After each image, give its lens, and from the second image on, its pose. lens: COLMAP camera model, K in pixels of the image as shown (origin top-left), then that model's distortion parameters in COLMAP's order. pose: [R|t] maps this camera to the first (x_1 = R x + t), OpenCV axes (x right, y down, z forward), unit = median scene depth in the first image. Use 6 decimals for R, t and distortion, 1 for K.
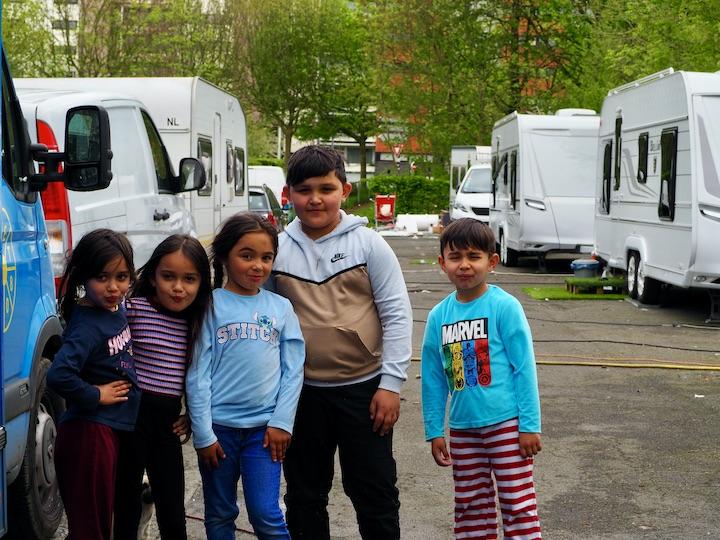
lens RADIAL K [[1627.1, 0, 359.6], [0, 1627.1, 269.4], [0, 0, 1]] dist [-0.156409, 0.000000]
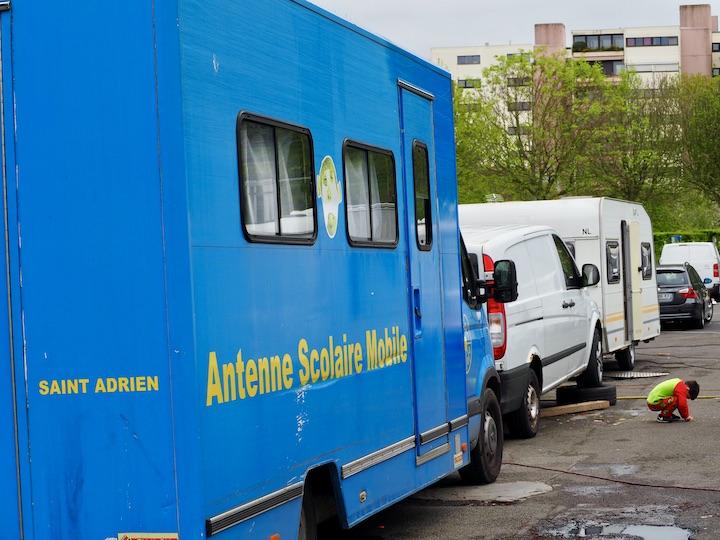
lens RADIAL K [[1627.1, 0, 359.8], [0, 1627.1, 270.2], [0, 0, 1]] dist [-0.156409, 0.000000]
pose [[0.958949, -0.045112, -0.279968, 0.116906], [0.033236, 0.998341, -0.047023, -0.000168], [0.281624, 0.035787, 0.958857, -0.512191]]
